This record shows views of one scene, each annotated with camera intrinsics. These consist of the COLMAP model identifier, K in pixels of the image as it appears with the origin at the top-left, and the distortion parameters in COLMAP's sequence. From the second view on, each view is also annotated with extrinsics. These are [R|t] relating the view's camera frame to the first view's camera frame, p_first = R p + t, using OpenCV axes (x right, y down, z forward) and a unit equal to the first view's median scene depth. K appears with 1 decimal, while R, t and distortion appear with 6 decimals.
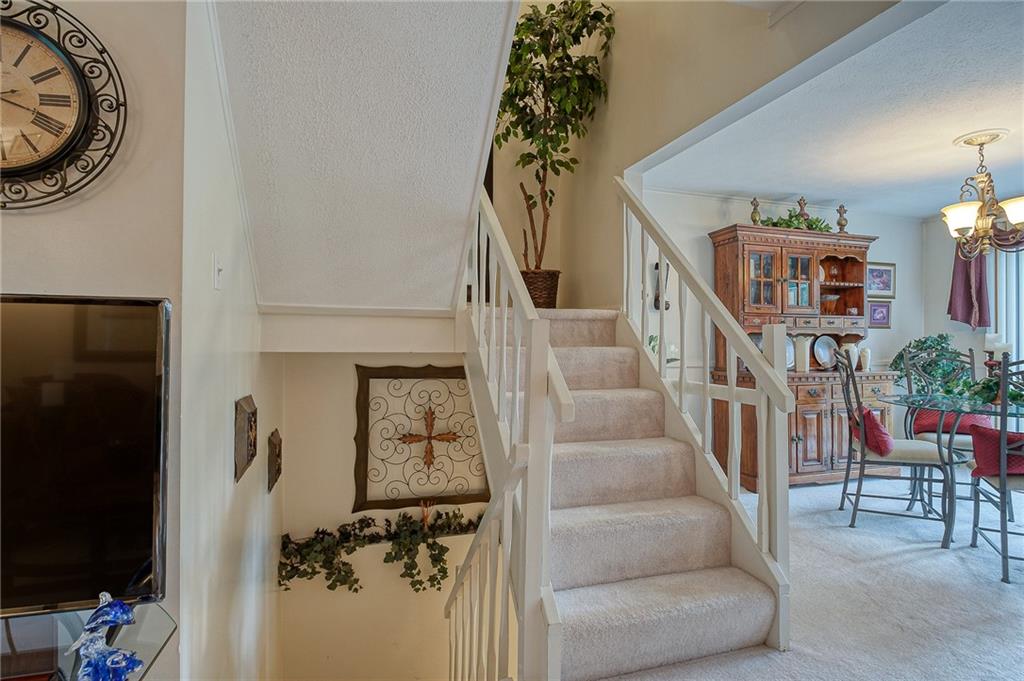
lens RADIAL K [[516.7, 0, 522.5], [0, 516.7, 339.2], [0, 0, 1]] dist [0.000288, -0.000915]
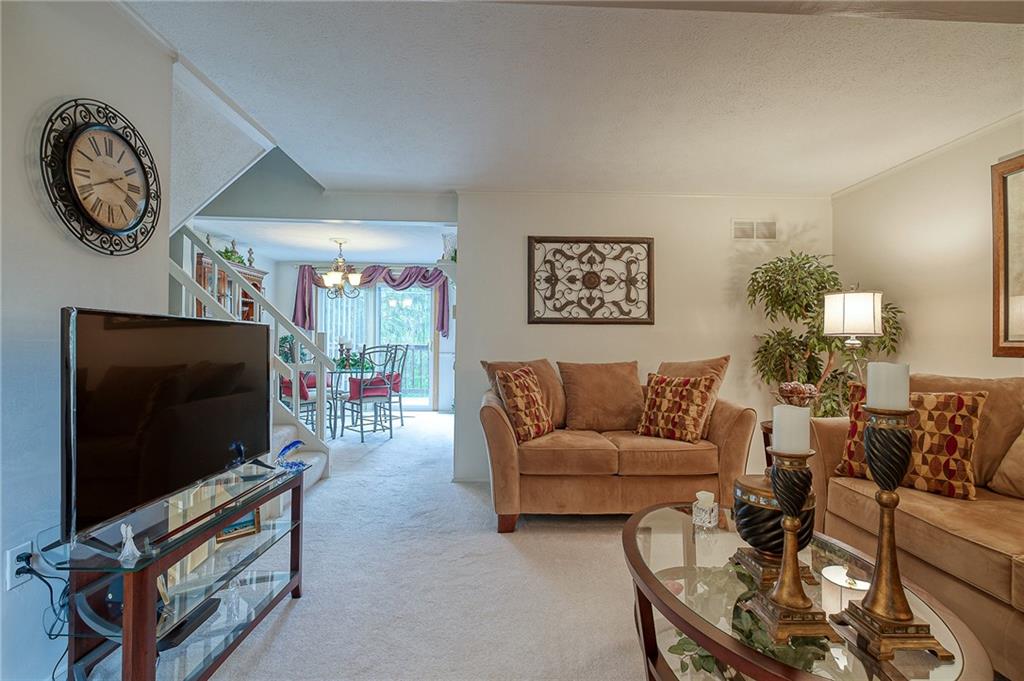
lens RADIAL K [[495.7, 0, 524.5], [0, 495.7, 340.5], [0, 0, 1]] dist [0.000122, 0.000086]
pose [[0.253622, 0.001217, 0.967303, -0.646131], [-0.016948, 0.999851, 0.003186, -0.007873], [-0.967155, -0.017202, 0.253605, -0.169104]]
